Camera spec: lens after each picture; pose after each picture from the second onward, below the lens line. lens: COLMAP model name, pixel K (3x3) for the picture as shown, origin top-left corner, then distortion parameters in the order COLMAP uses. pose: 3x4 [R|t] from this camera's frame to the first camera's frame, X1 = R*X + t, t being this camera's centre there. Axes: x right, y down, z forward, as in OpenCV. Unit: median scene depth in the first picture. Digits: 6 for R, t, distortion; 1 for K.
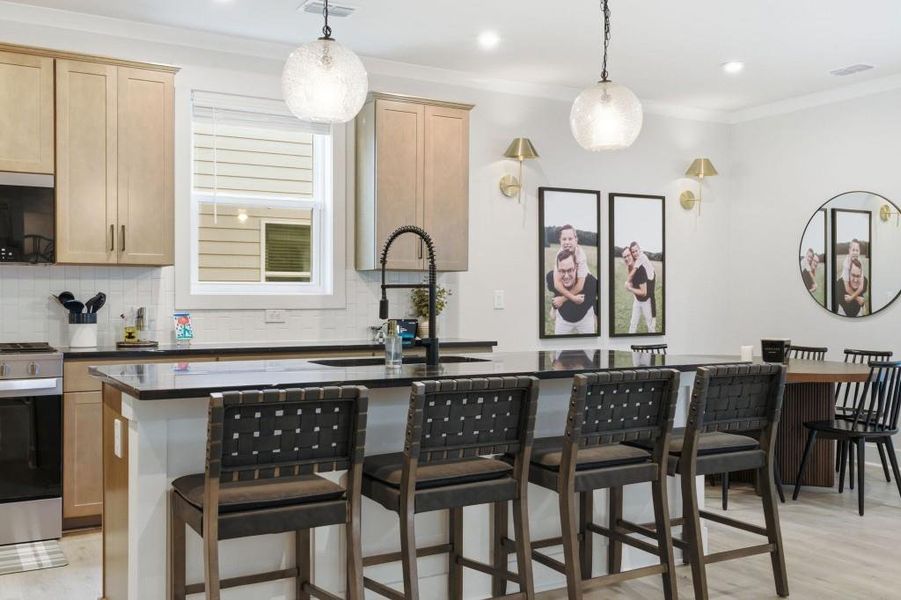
lens RADIAL K [[899.5, 0, 452.4], [0, 899.5, 302.4], [0, 0, 1]] dist [0.041508, 0.000000]
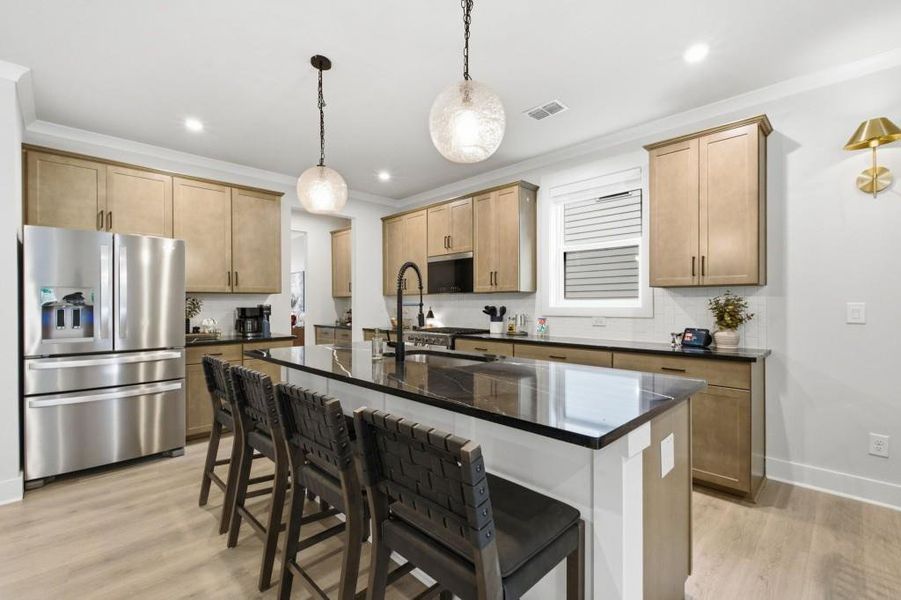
lens RADIAL K [[393.8, 0, 450.1], [0, 393.8, 304.9], [0, 0, 1]] dist [0.001391, -0.001075]
pose [[0.245528, -0.000284, -0.969389, 0.311738], [-0.002820, 0.999996, -0.001007, -0.009089], [0.969385, 0.002981, 0.245526, 0.495592]]
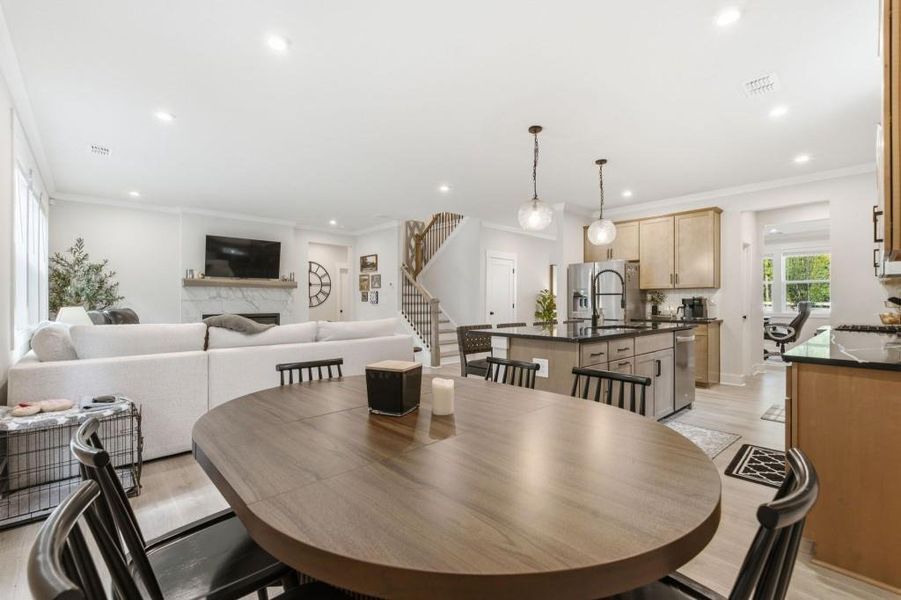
lens RADIAL K [[401.5, 0, 453.2], [0, 401.5, 303.2], [0, 0, 1]] dist [0.003163, -0.001315]
pose [[-0.973929, -0.001635, -0.226846, 0.326317], [-0.003825, 0.999950, 0.009217, -0.000789], [0.226819, 0.009844, -0.973887, 1.061811]]
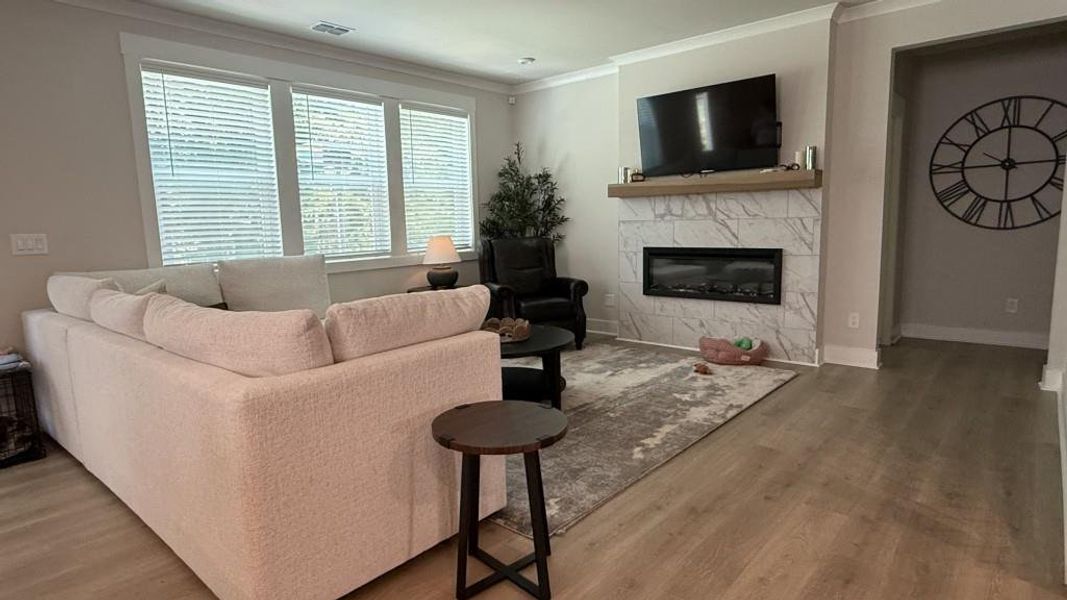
lens RADIAL K [[582.5, 0, 530.0], [0, 582.5, 301.2], [0, 0, 1]] dist [0.019329, -0.001405]
pose [[-0.324707, -0.127934, 0.937122, -0.014698], [0.031614, 0.988788, 0.145942, -0.009800], [-0.945286, 0.077015, -0.317022, 0.368824]]
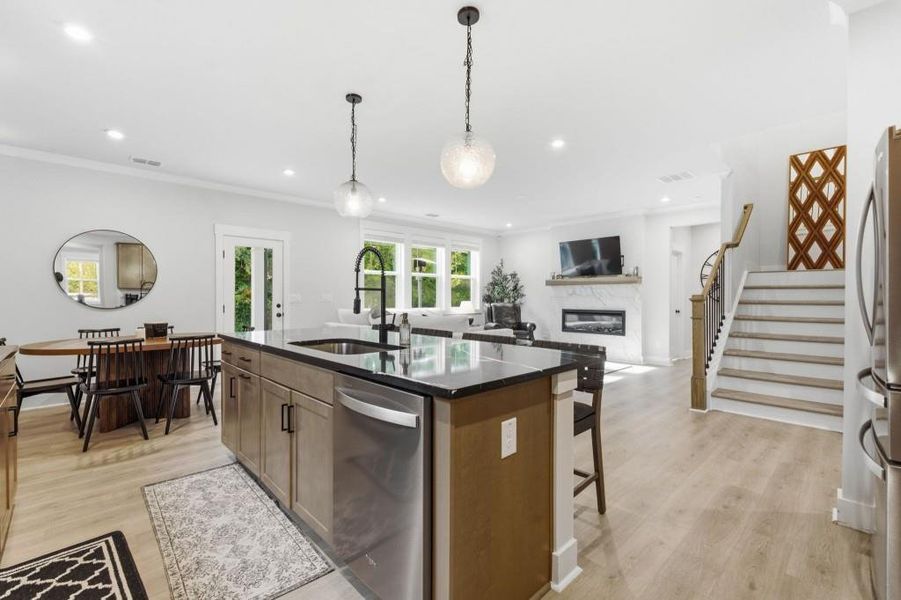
lens RADIAL K [[401.5, 0, 448.1], [0, 401.5, 296.6], [0, 0, 1]] dist [0.003163, -0.001315]
pose [[-0.226225, -0.004226, 0.974066, -0.384709], [0.004664, 0.999974, 0.005422, -0.005108], [-0.974064, 0.005770, -0.226200, 0.557008]]
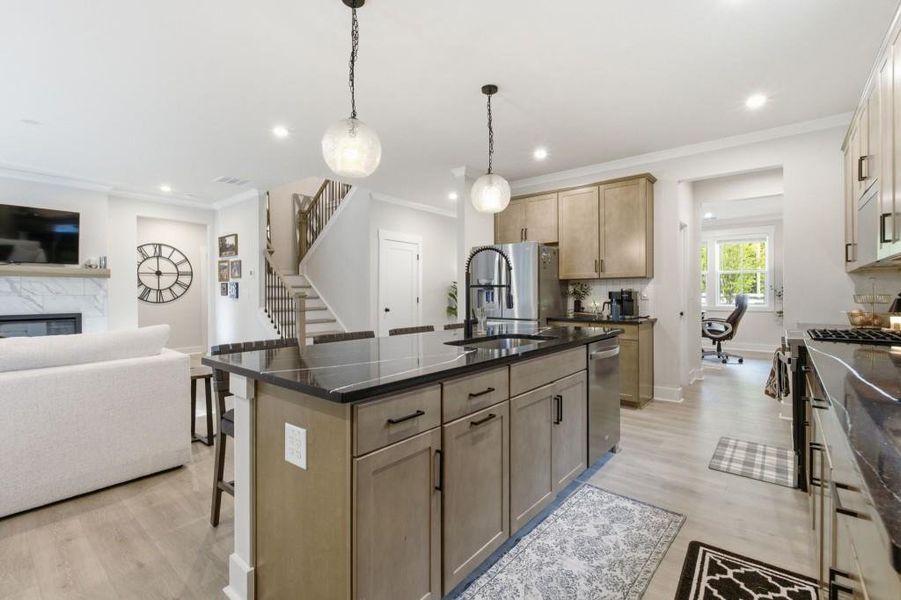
lens RADIAL K [[401.5, 0, 458.0], [0, 401.5, 298.2], [0, 0, 1]] dist [0.003163, -0.001315]
pose [[-0.935096, 0.005640, -0.354349, 0.128108], [-0.000801, 0.999837, 0.018027, -0.005180], [0.354393, 0.017140, -0.934940, 0.875148]]
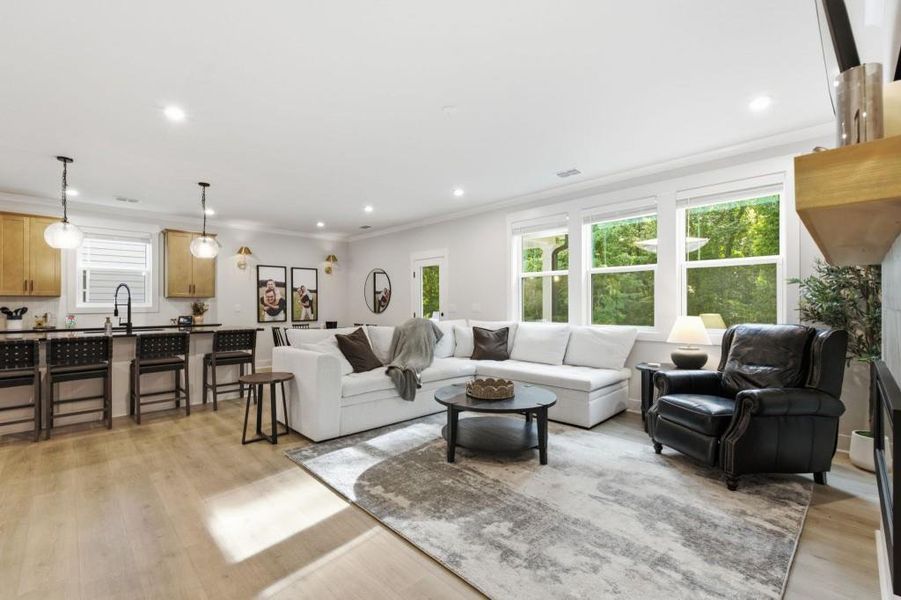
lens RADIAL K [[393.8, 0, 448.2], [0, 393.8, 300.9], [0, 0, 1]] dist [0.001391, -0.001075]
pose [[0.970537, -0.005015, 0.240899, 0.351053], [0.009040, 0.999837, -0.015604, -0.000223], [-0.240782, 0.017322, 0.970425, -0.239019]]
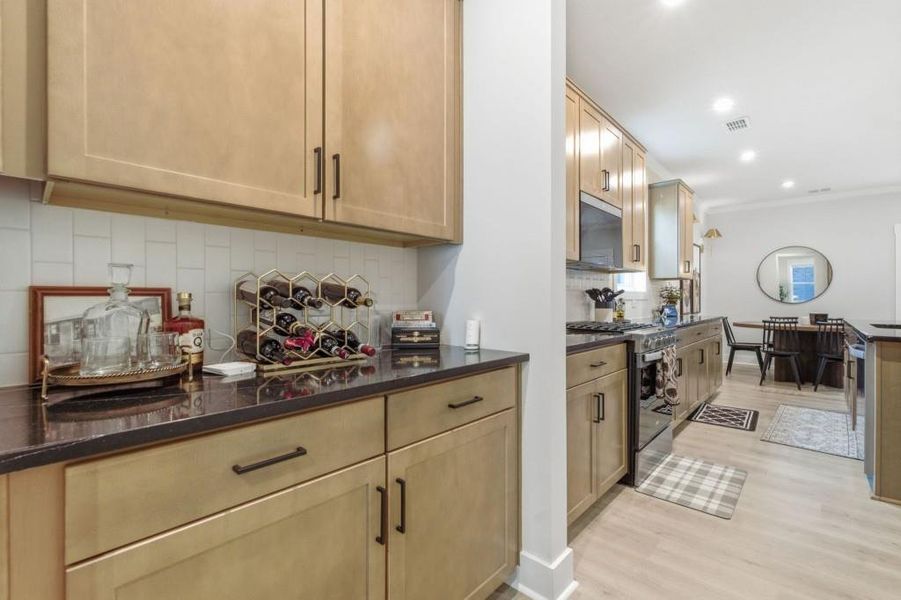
lens RADIAL K [[401.5, 0, 448.7], [0, 401.5, 297.3], [0, 0, 1]] dist [0.003163, -0.001315]
pose [[0.954432, -0.001522, 0.298423, -0.649353], [0.003528, 0.999975, -0.006182, 0.005570], [-0.298406, 0.006953, 0.954414, 0.296915]]
